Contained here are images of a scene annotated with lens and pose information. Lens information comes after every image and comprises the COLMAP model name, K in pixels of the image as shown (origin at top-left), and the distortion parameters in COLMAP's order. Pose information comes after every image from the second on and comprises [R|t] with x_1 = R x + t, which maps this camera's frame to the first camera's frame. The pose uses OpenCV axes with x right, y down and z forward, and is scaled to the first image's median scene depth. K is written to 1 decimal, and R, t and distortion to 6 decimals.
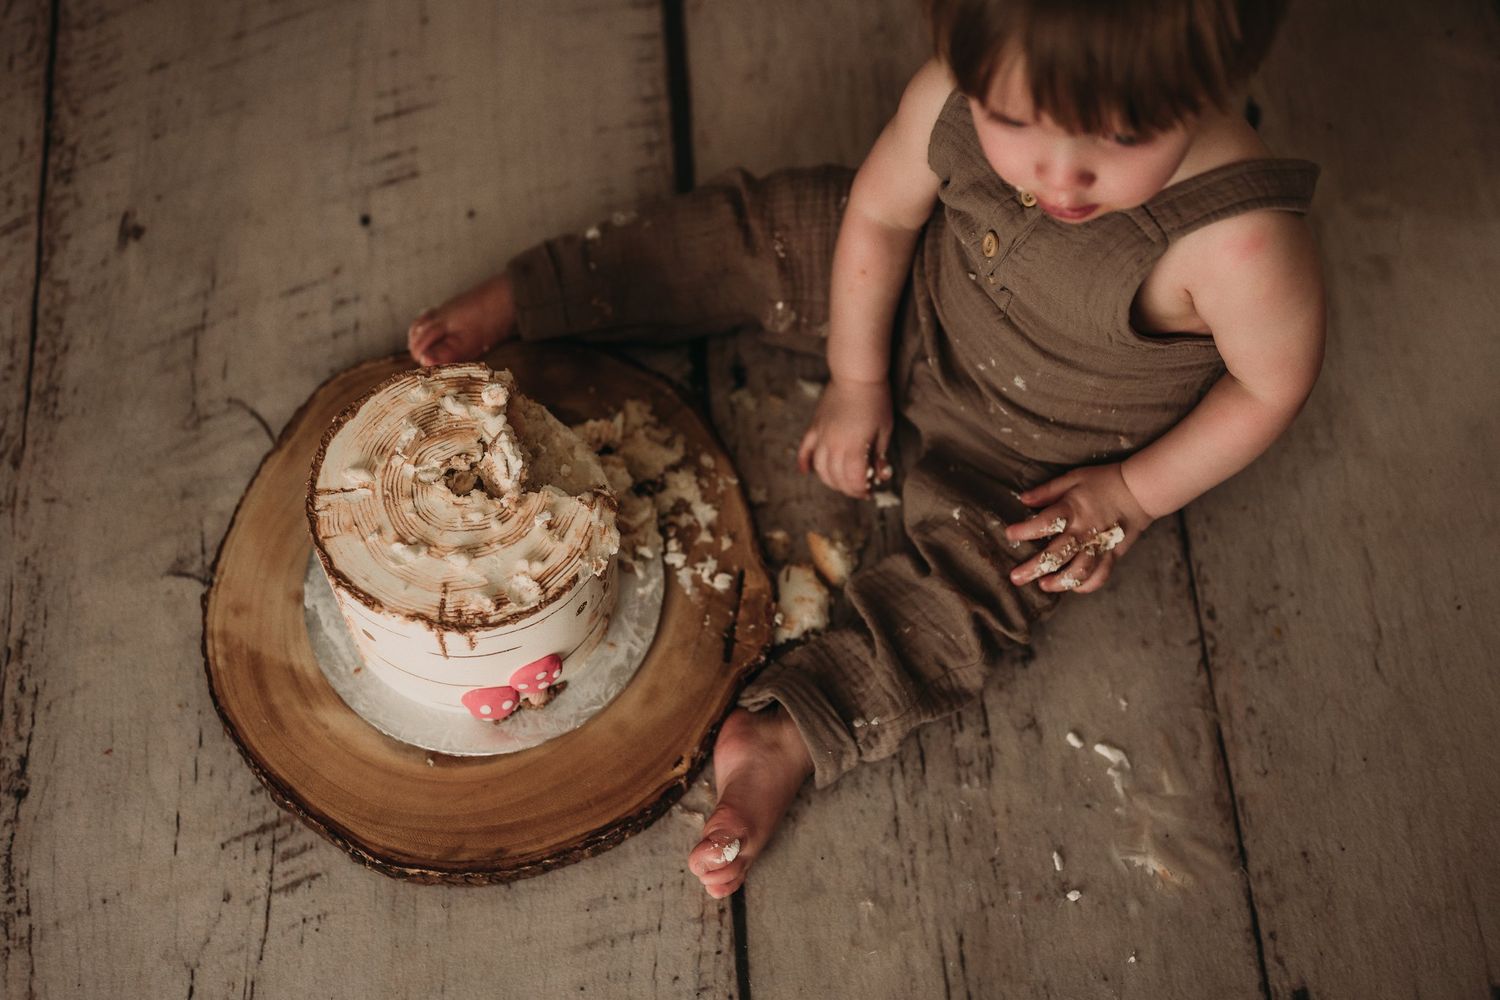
lens RADIAL K [[2156.3, 0, 732.1], [0, 2156.3, 502.9], [0, 0, 1]] dist [0.001936, -0.018138]
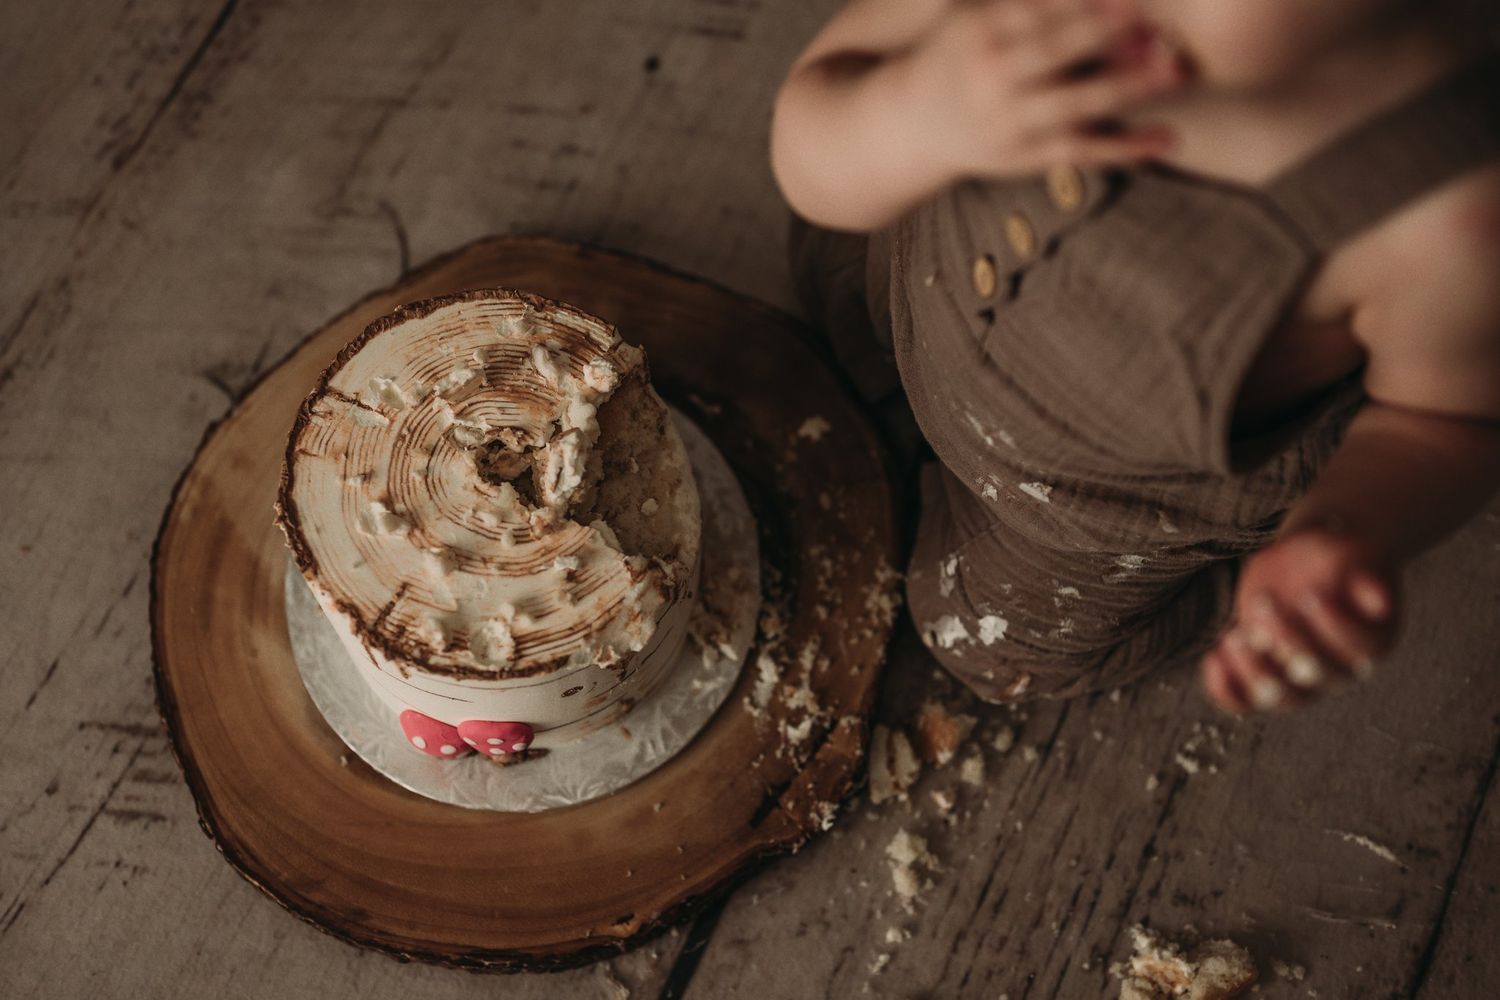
lens RADIAL K [[2156.3, 0, 732.1], [0, 2156.3, 502.9], [0, 0, 1]] dist [0.001936, -0.018138]
pose [[0.871445, 0.455917, -0.180894, 0.079687], [-0.438436, 0.889392, 0.129443, -0.125051], [0.219901, -0.033491, 0.974947, 0.299421]]
